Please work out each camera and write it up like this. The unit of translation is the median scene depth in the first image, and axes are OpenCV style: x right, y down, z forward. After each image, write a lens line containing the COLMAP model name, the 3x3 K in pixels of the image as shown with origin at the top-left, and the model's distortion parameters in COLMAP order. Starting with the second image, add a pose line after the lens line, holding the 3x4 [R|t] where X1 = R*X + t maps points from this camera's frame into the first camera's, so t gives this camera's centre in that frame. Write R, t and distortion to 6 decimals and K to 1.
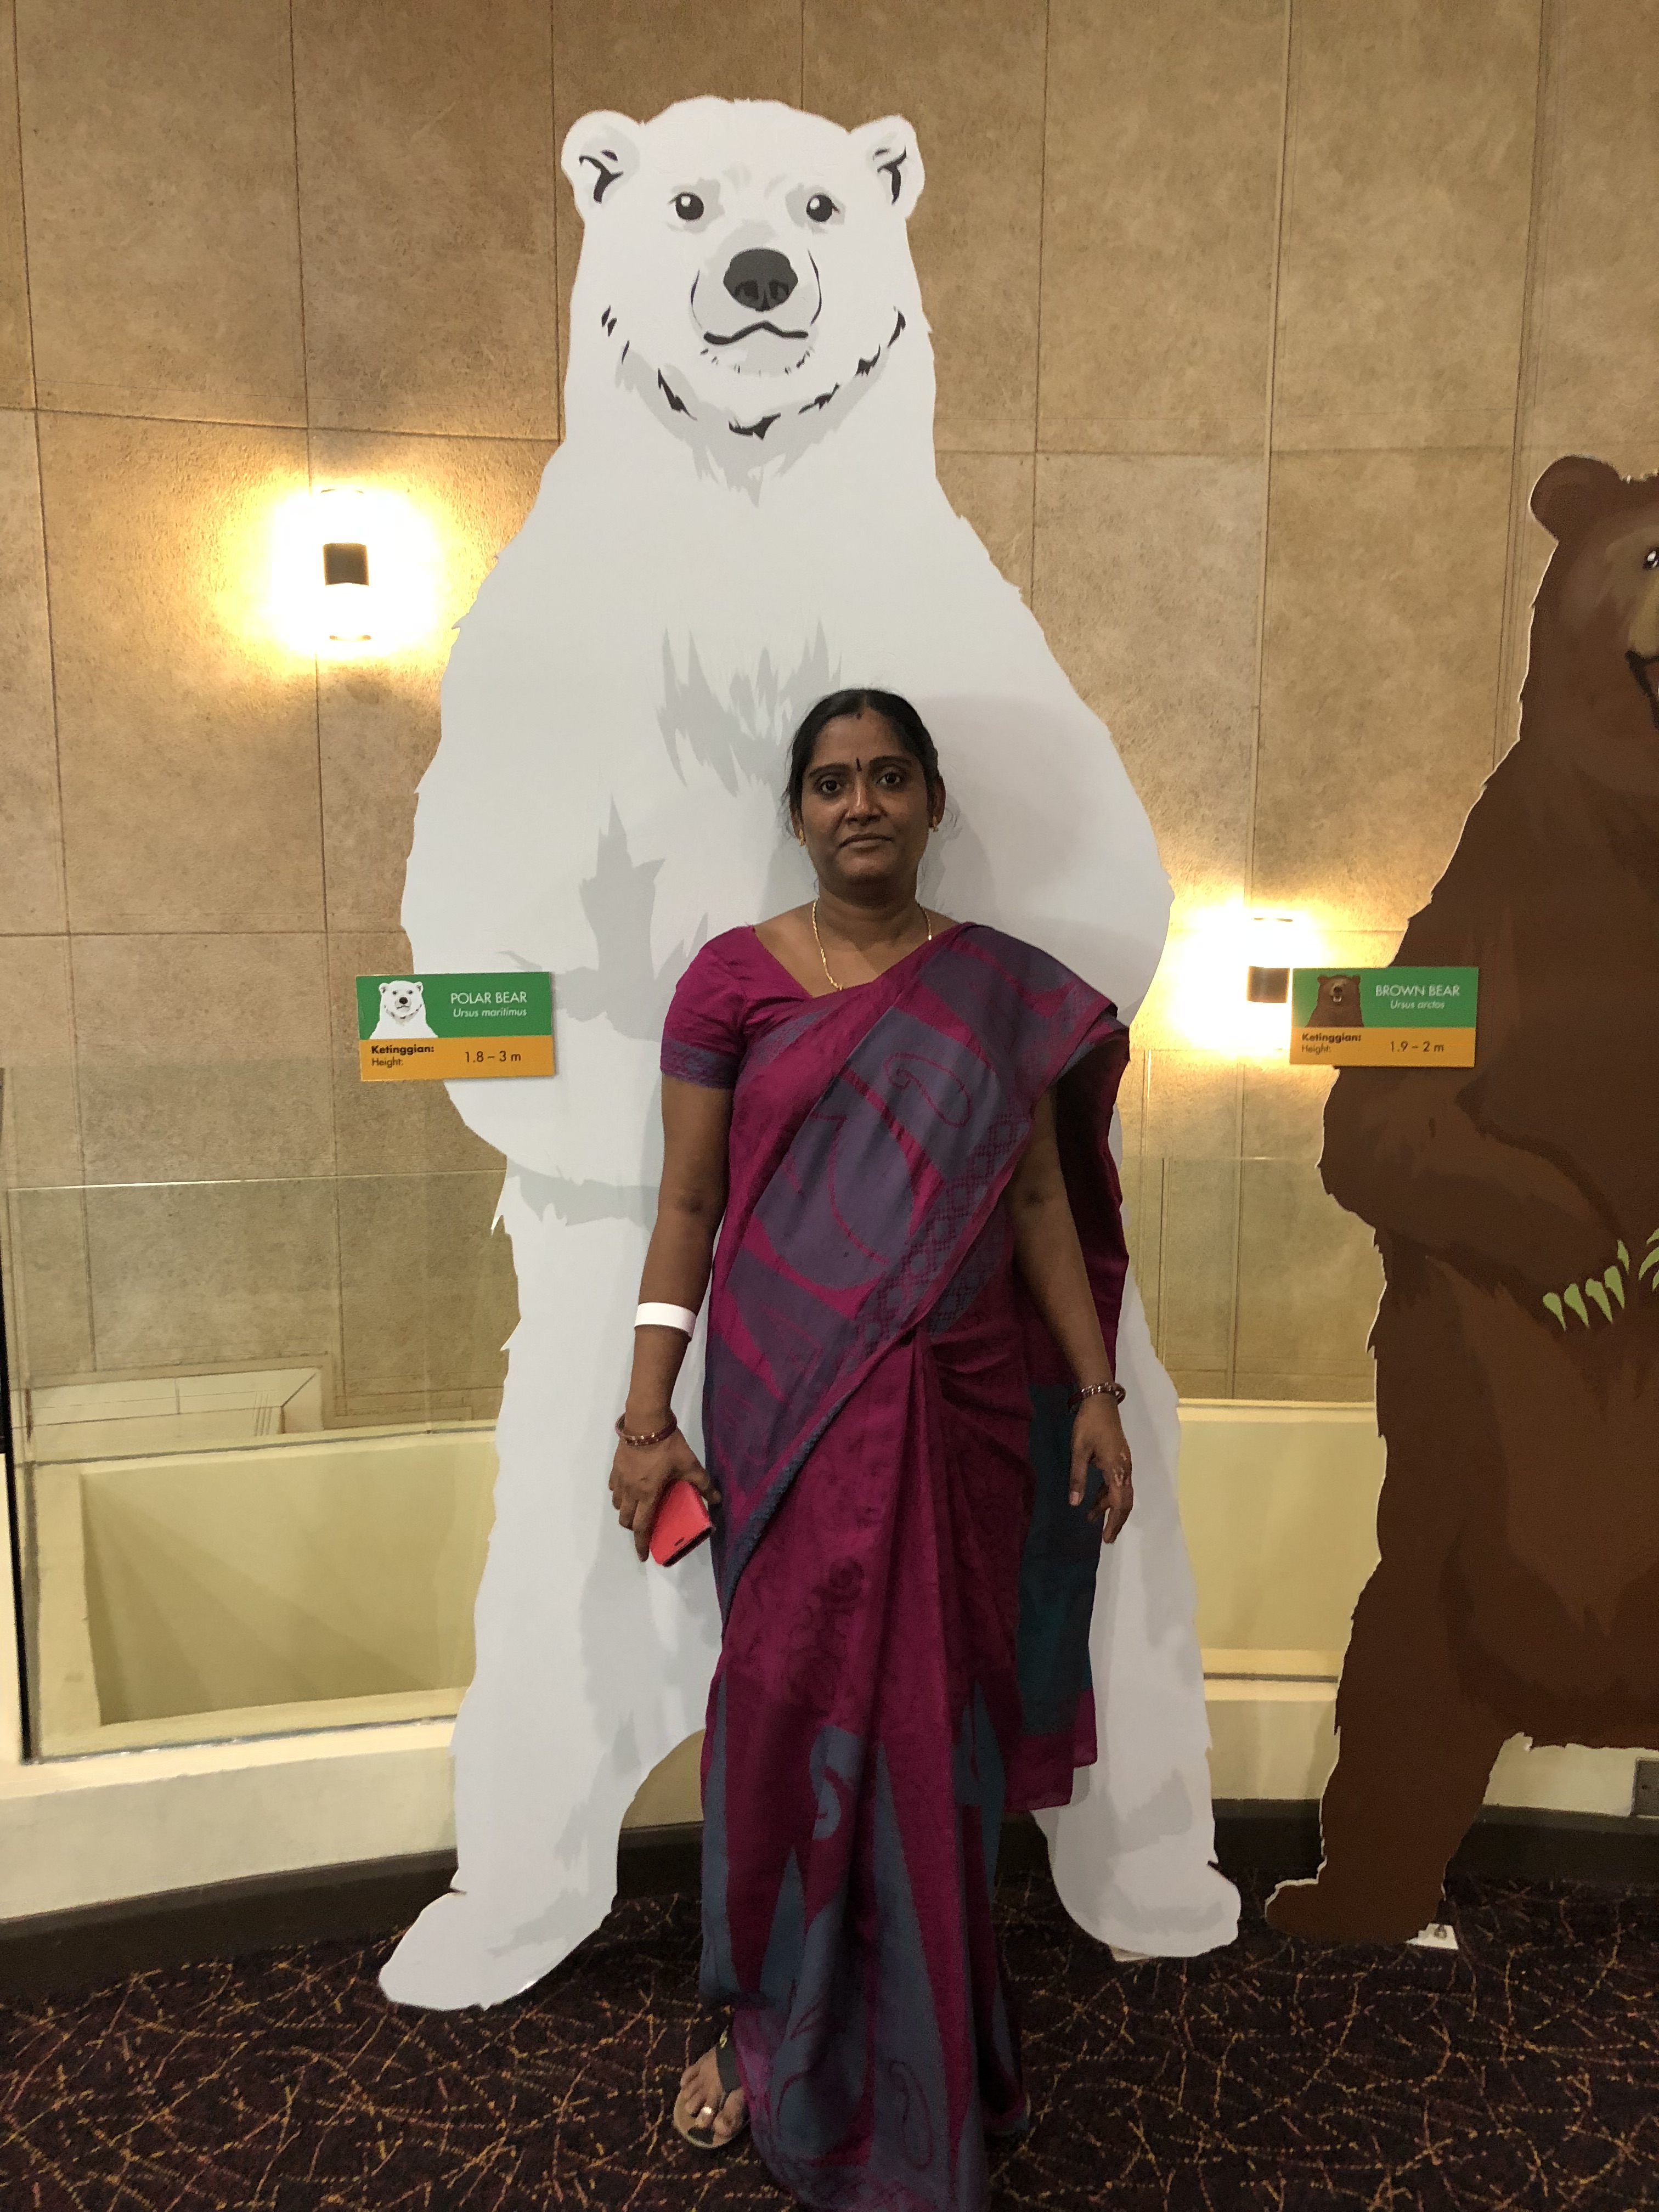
lens RADIAL K [[1820.8, 0, 842.4], [0, 1820.8, 1107.4], [0, 0, 1]] dist [-0.015144, 0.043579]
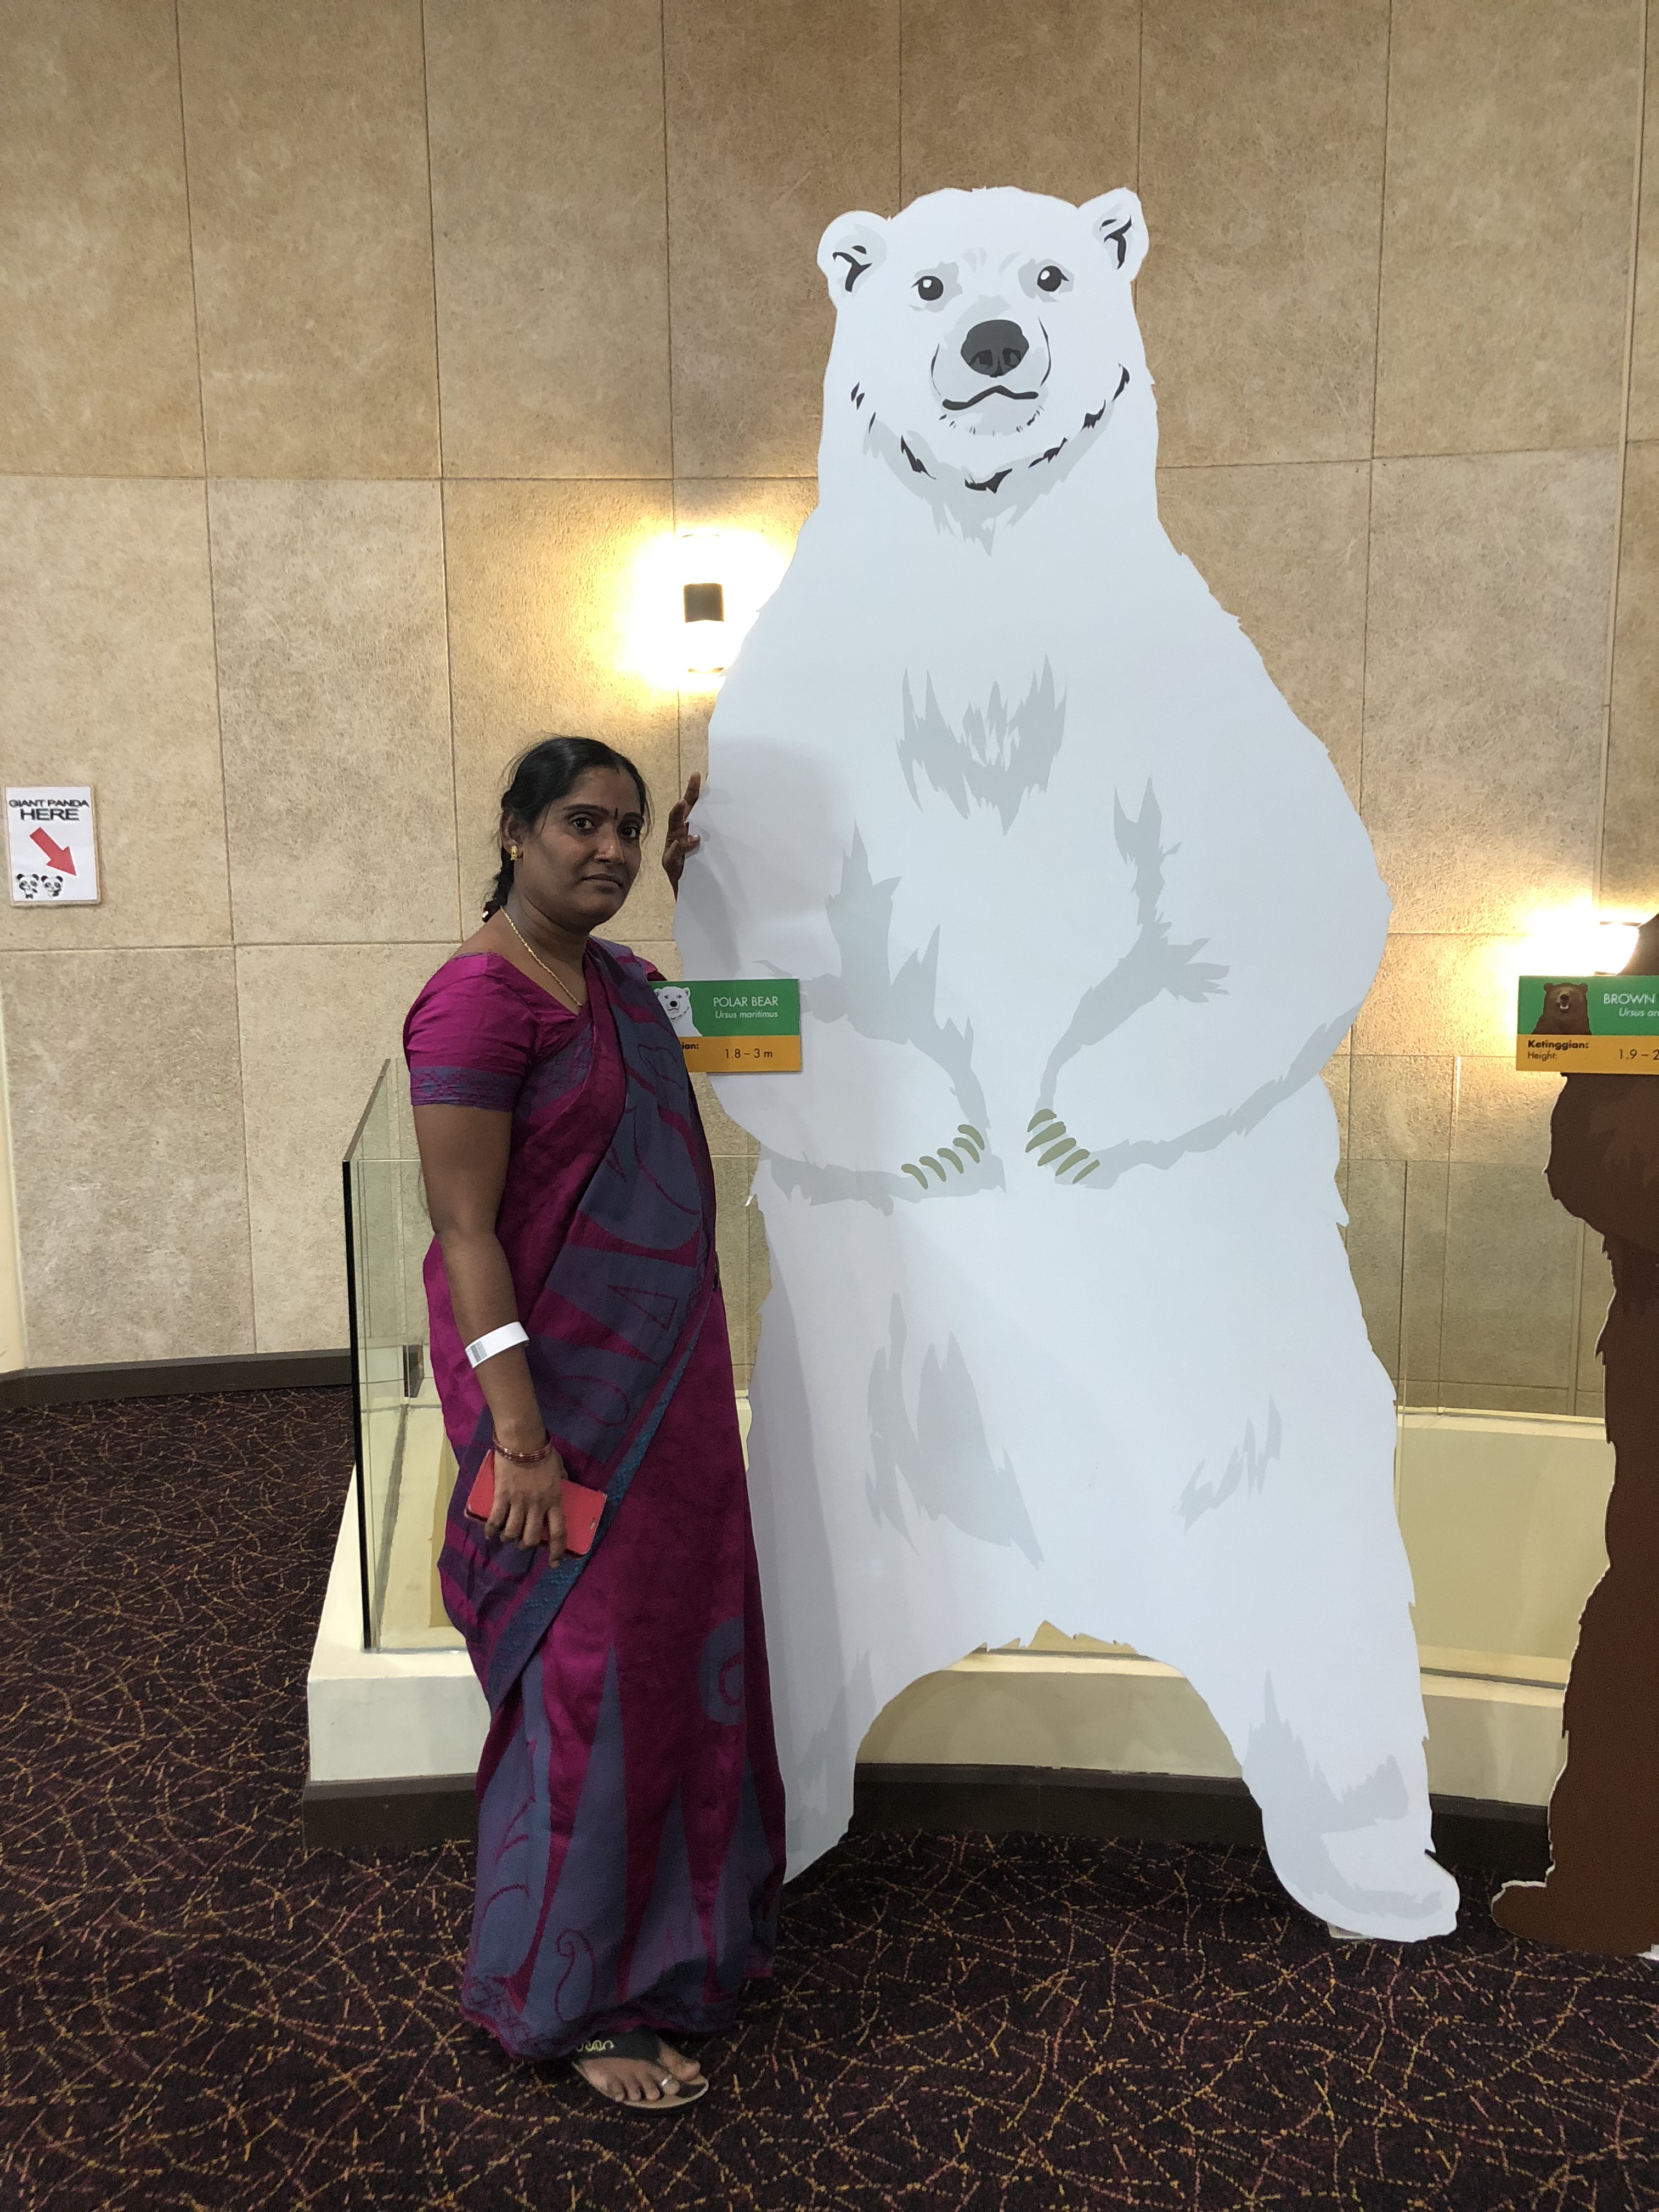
lens RADIAL K [[1819.1, 0, 836.1], [0, 1819.1, 1094.5], [0, 0, 1]] dist [-0.004082, 0.014440]
pose [[0.974191, 0.017040, -0.225083, 0.055502], [-0.018946, 0.999801, -0.006310, 0.001715], [0.224931, 0.010411, 0.974319, -0.040907]]
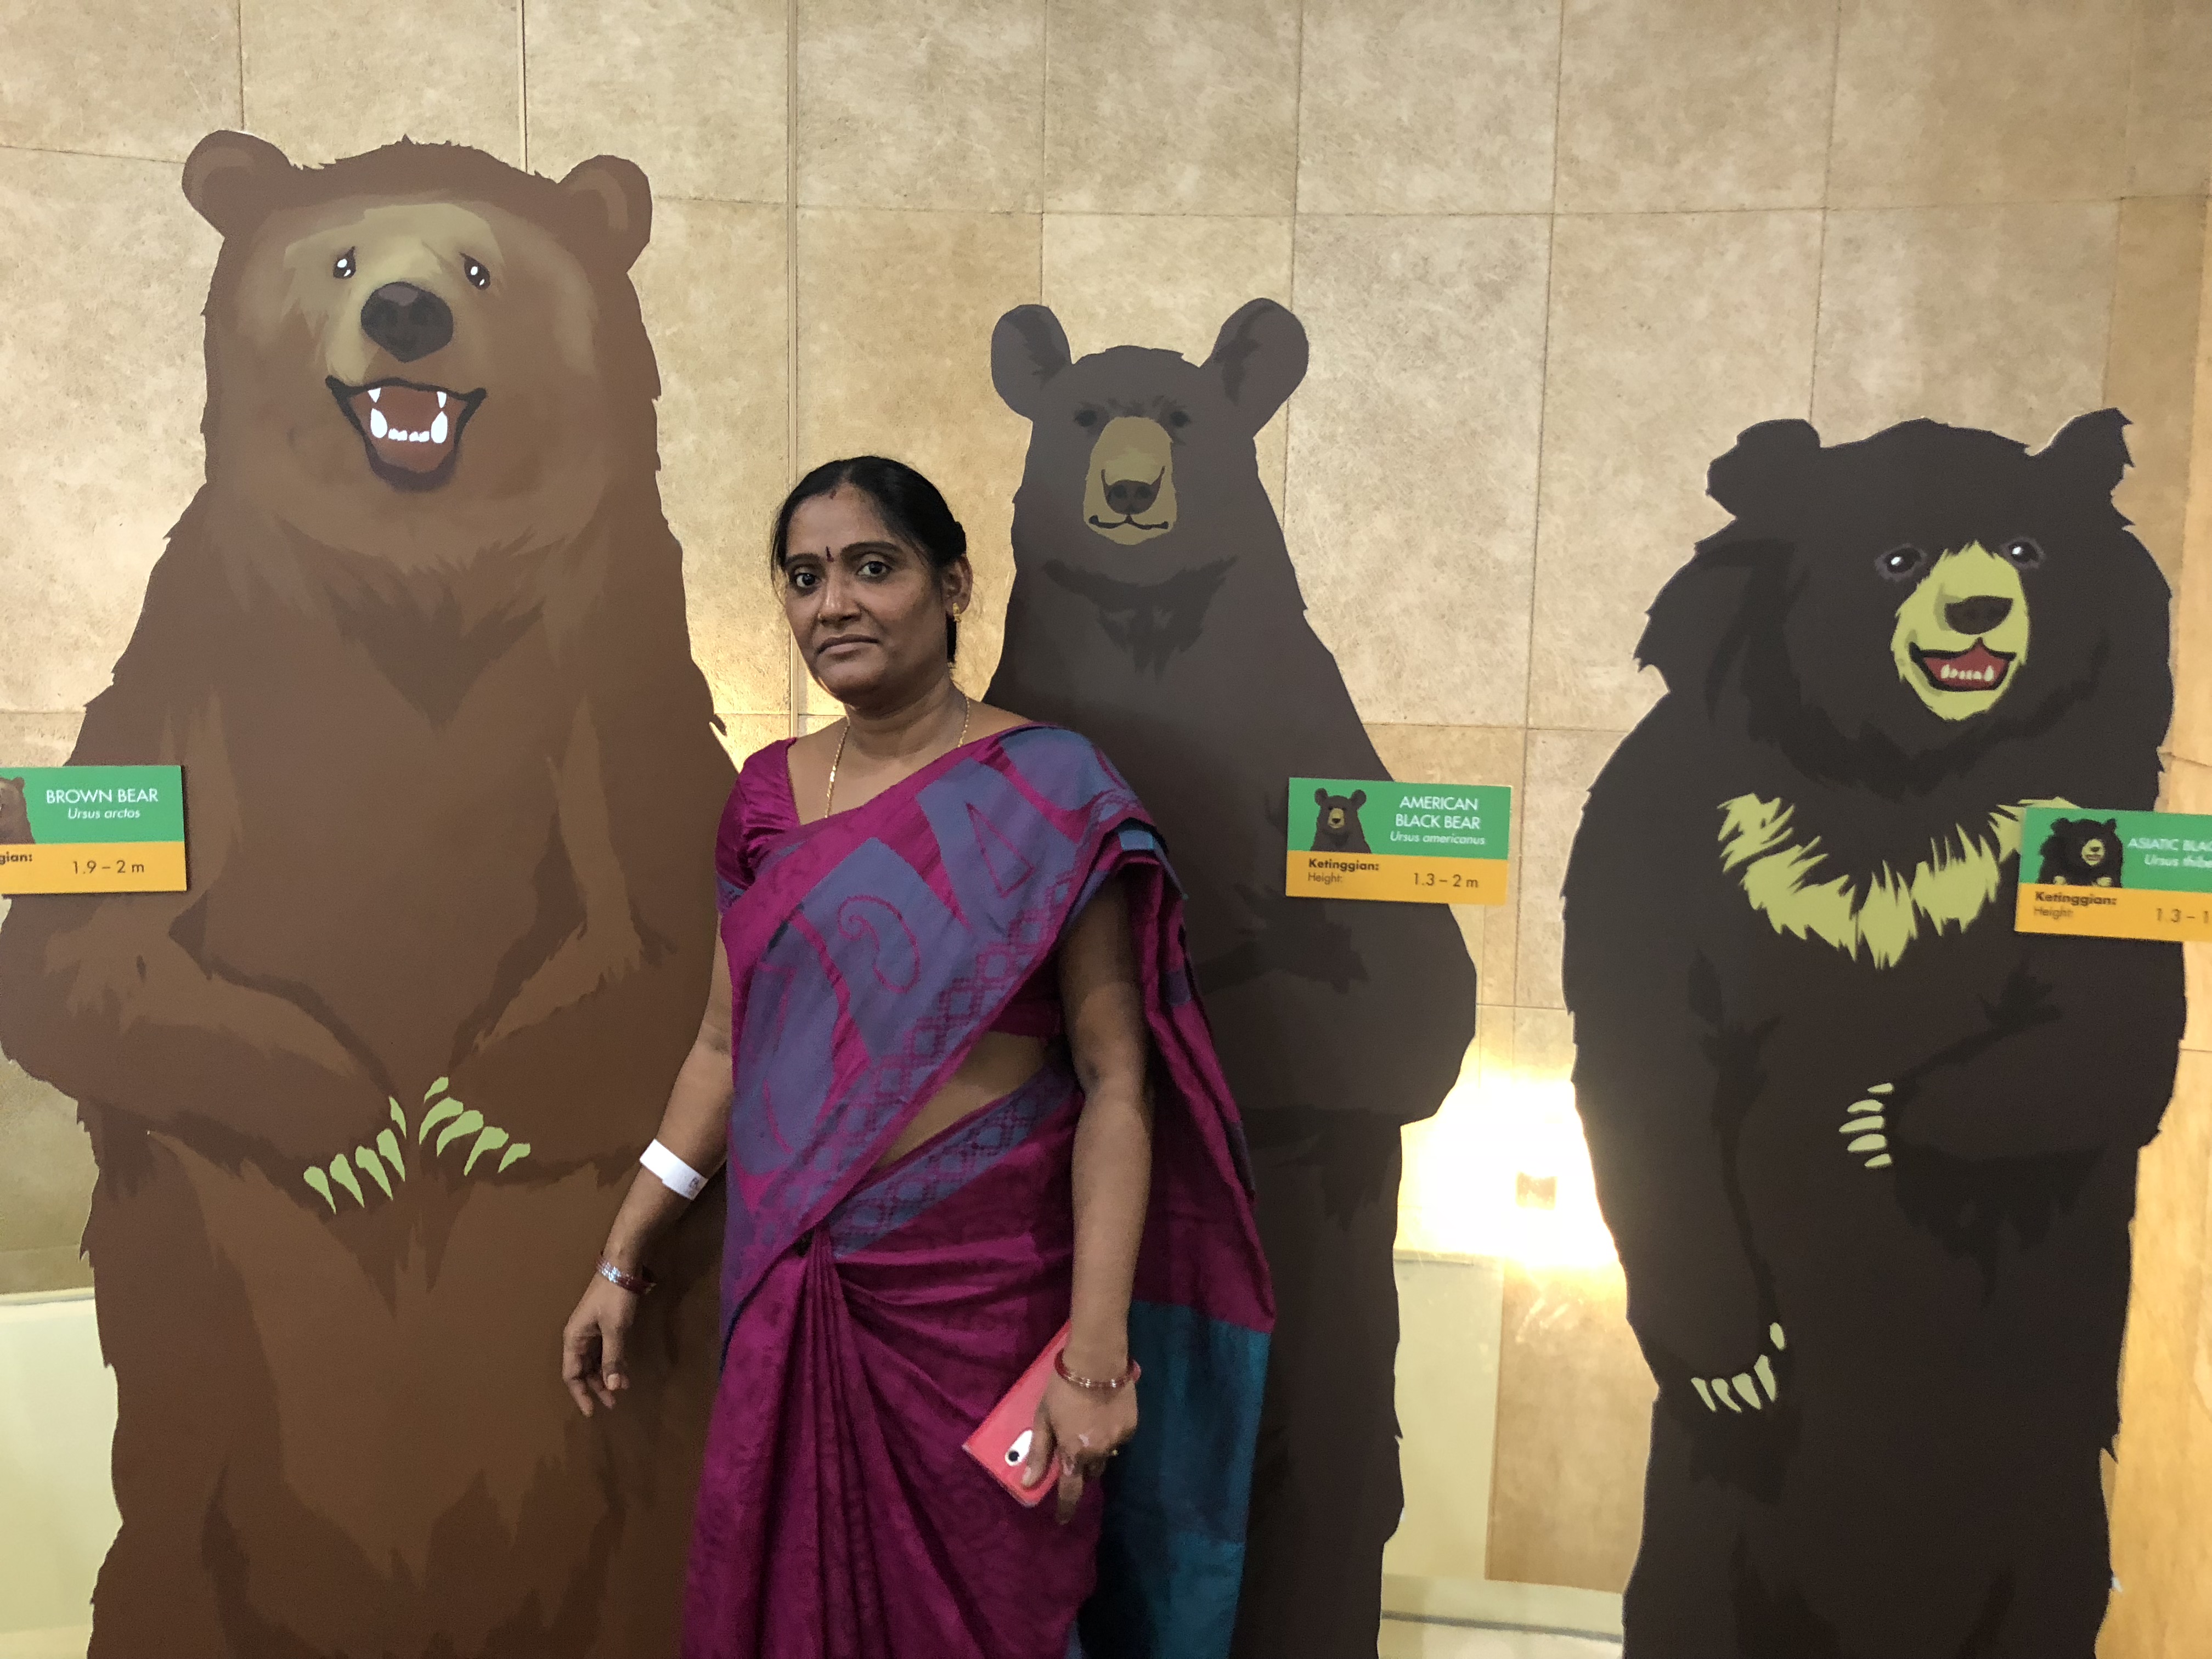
lens RADIAL K [[1823.3, 0, 1103.1], [0, 1823.3, 810.3], [0, 0, 1]] dist [0.008695, -0.013495]
pose [[0.953784, -0.019231, 0.299878, 0.255763], [0.031517, 0.998848, -0.036187, -0.008262], [-0.298837, 0.043966, 0.953291, 0.062143]]
